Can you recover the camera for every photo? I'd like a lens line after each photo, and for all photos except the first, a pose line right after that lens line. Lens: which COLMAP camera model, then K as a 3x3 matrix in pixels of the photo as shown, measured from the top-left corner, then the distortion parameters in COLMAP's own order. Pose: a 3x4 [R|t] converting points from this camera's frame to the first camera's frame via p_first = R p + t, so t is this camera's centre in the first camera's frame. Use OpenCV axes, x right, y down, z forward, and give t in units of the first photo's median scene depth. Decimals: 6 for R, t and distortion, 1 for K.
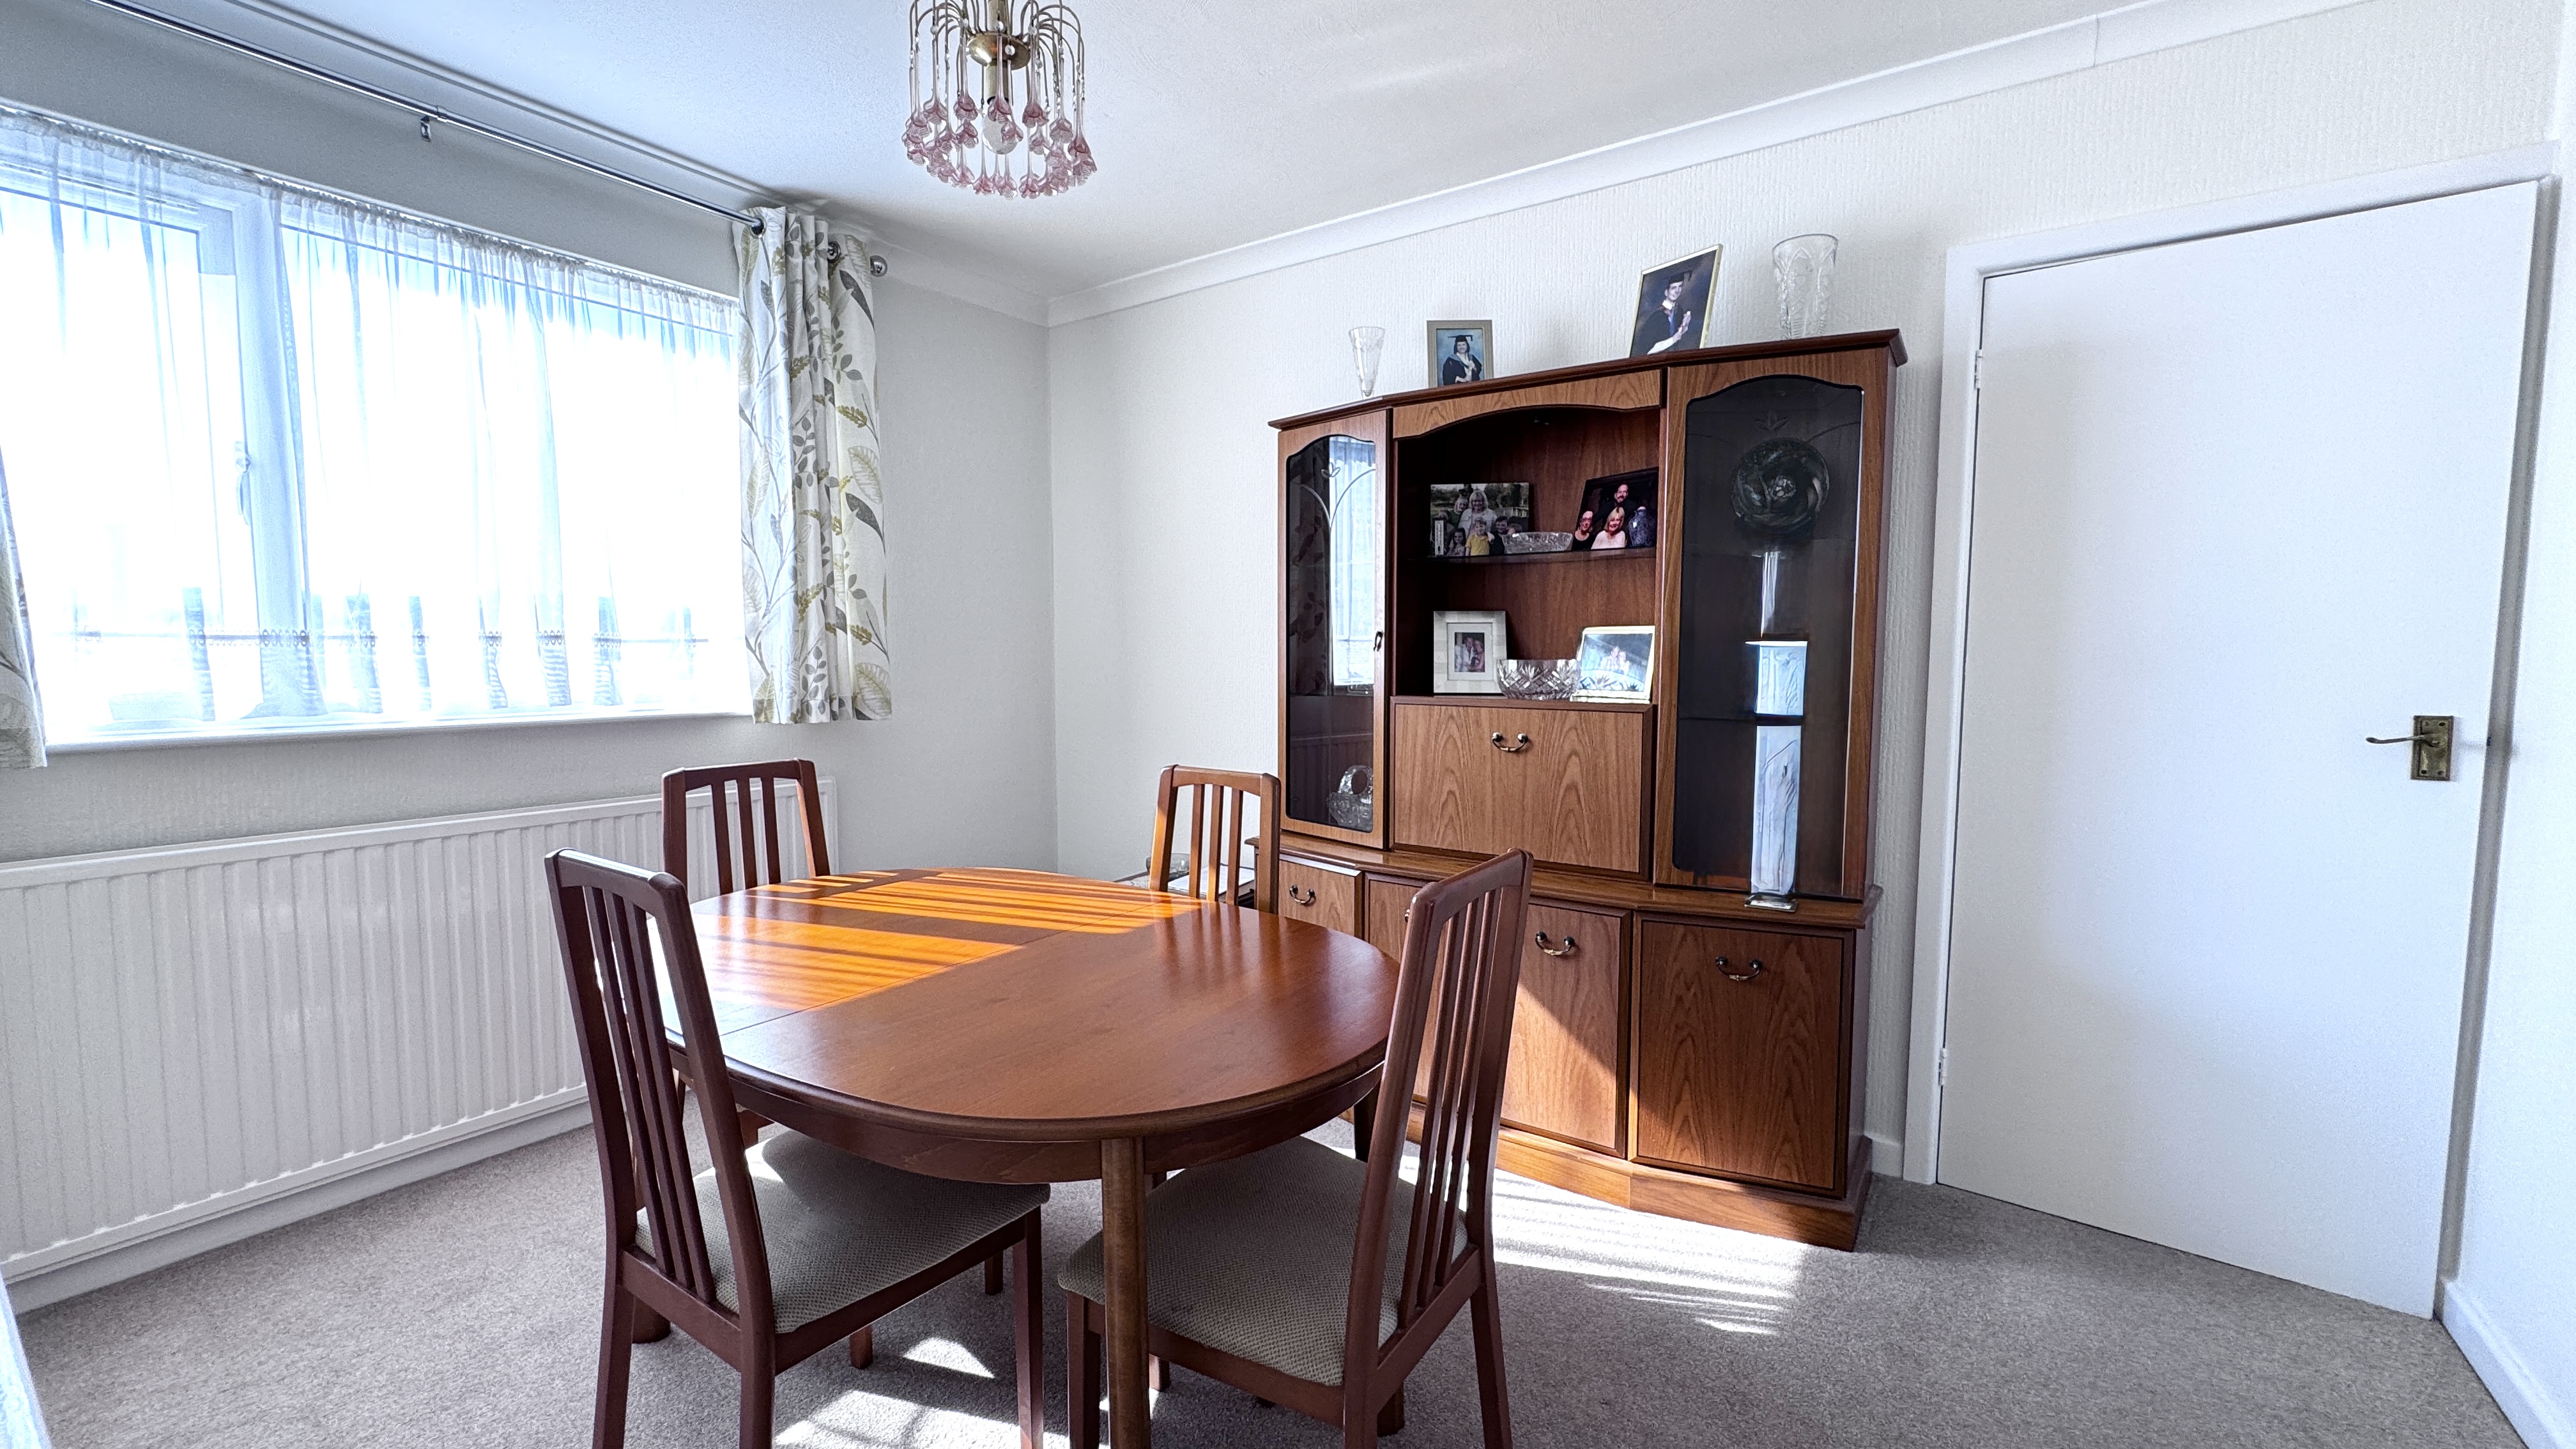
lens RADIAL K [[1046.6, 0, 1288.6], [0, 1046.6, 723.3], [0, 0, 1]] dist [-0.002306, 0.000701]
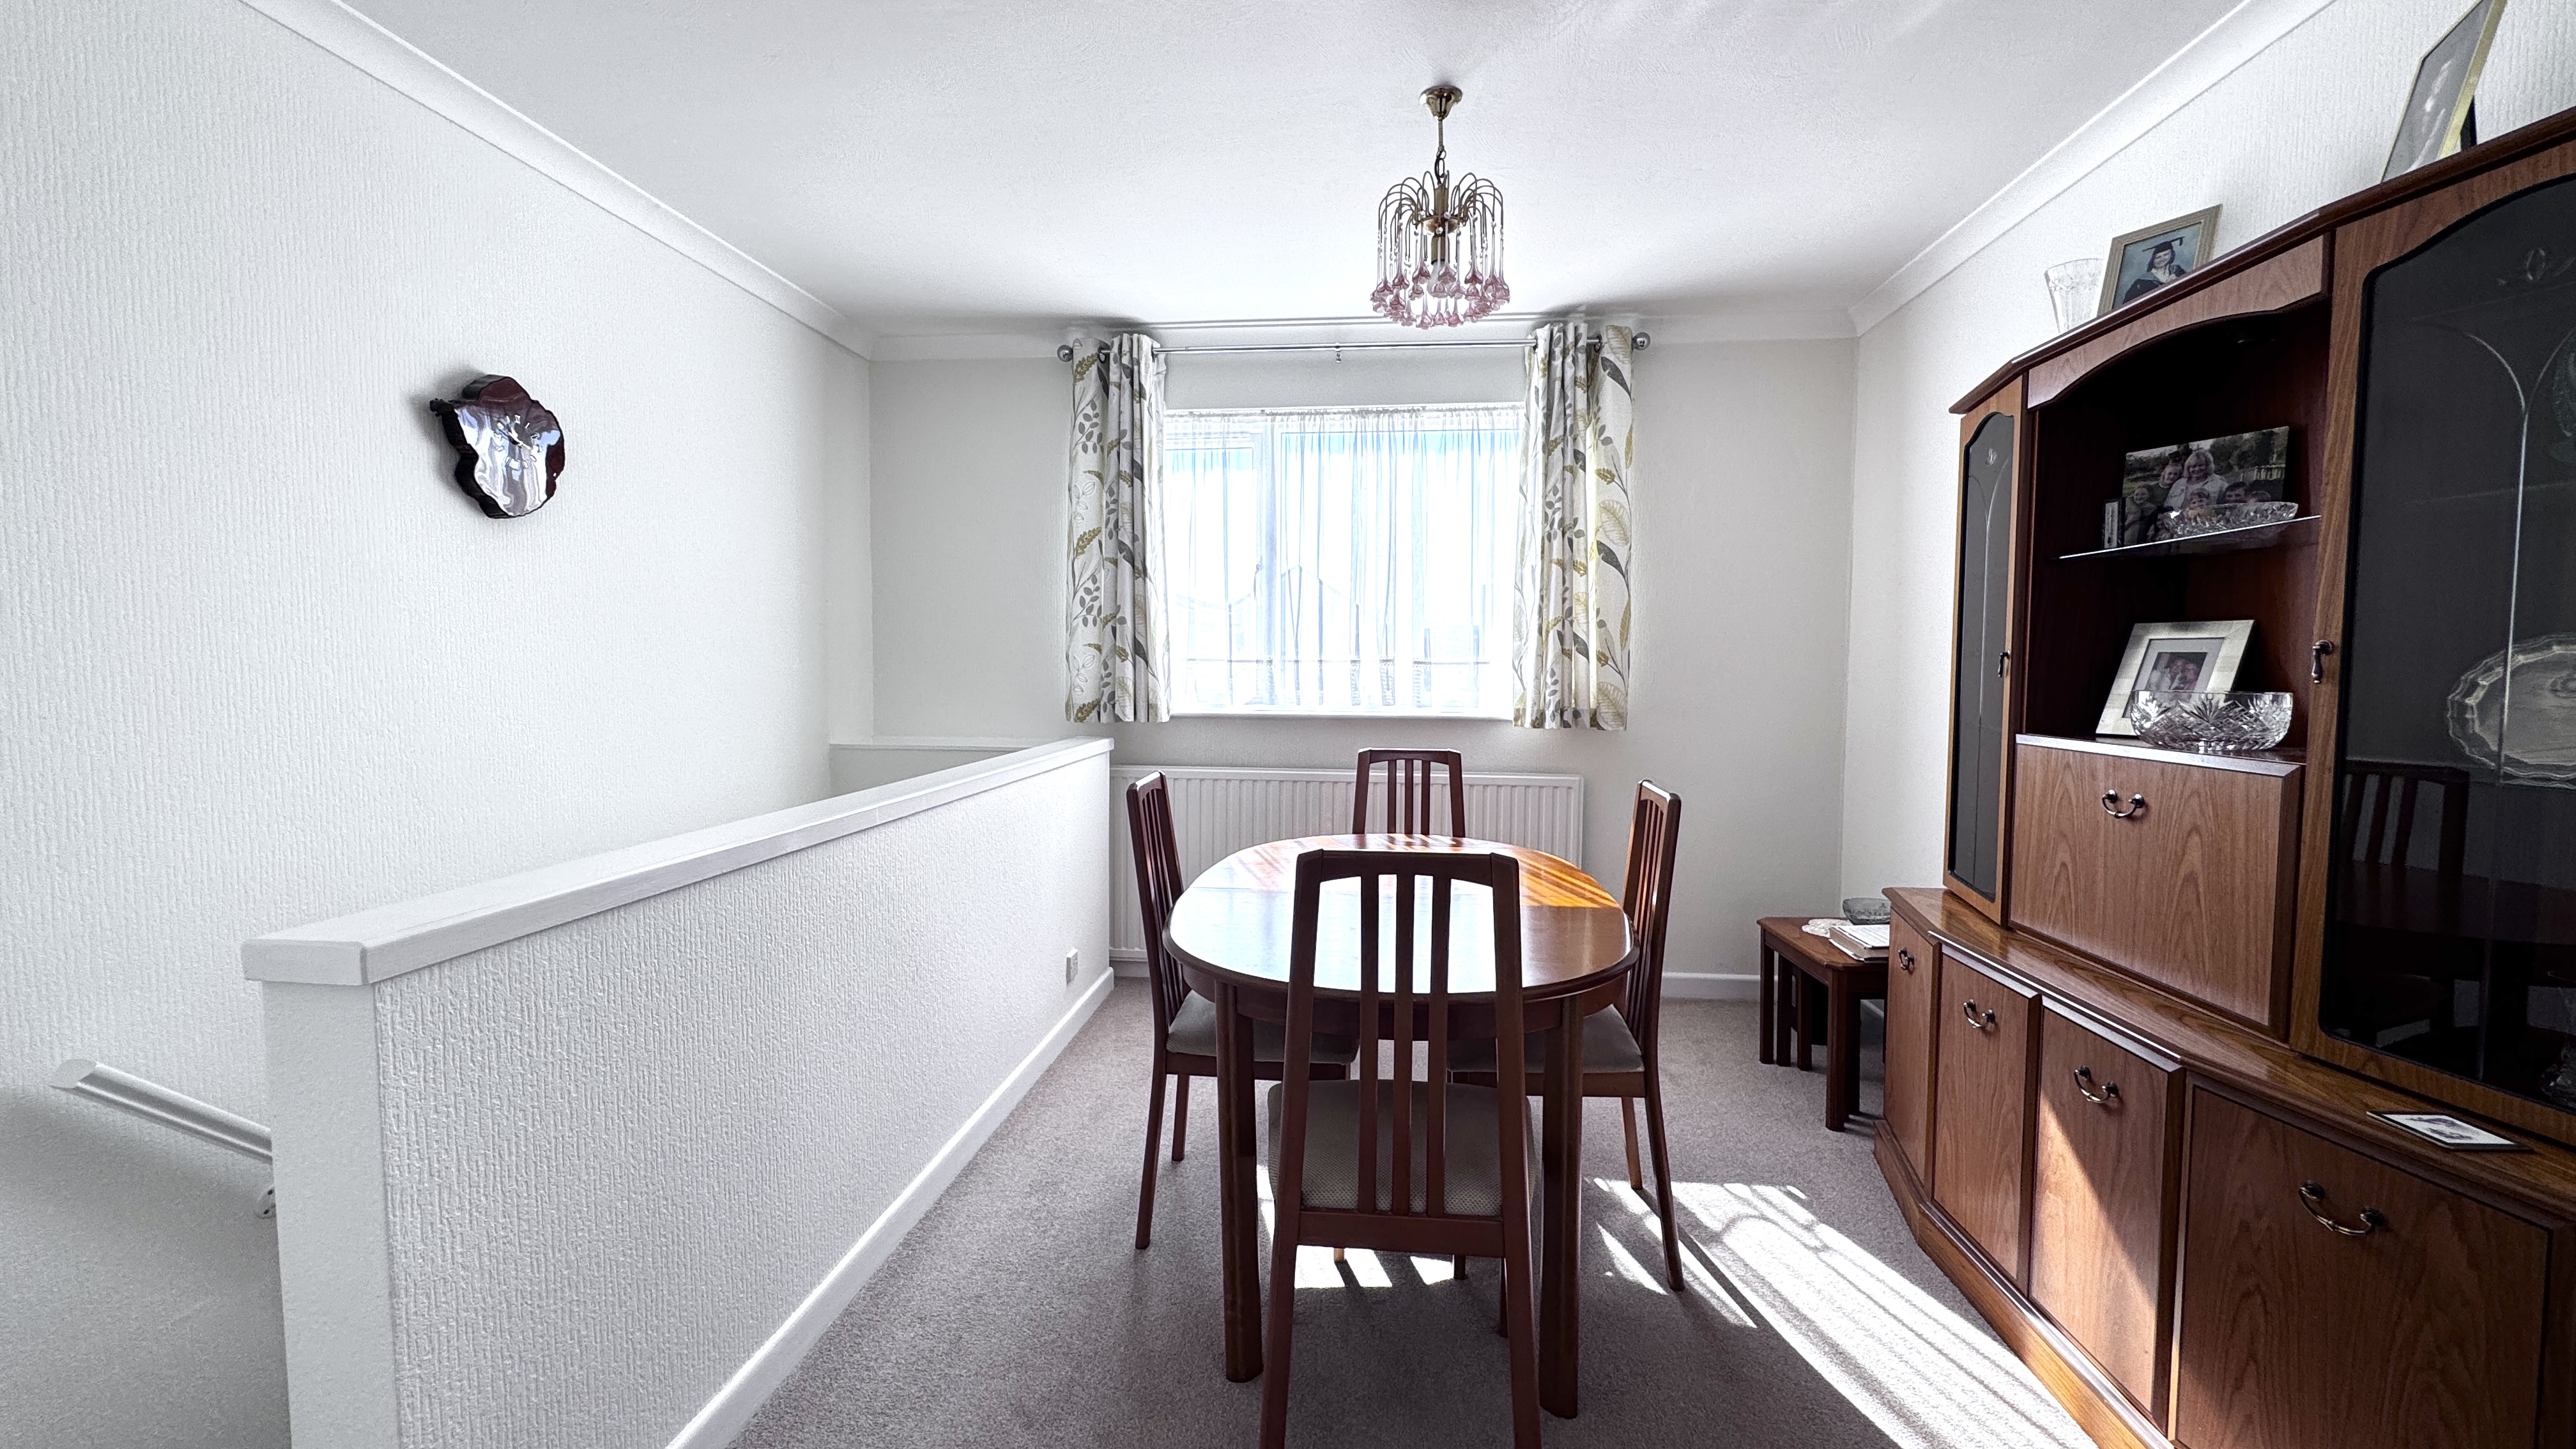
lens RADIAL K [[1046.6, 0, 1293.5], [0, 1046.6, 727.0], [0, 0, 1]] dist [-0.002306, 0.000701]
pose [[0.475911, 0.054302, -0.877815, 0.510009], [-0.069712, 0.997281, 0.023897, -0.011425], [0.876726, 0.049822, 0.478403, 0.137221]]
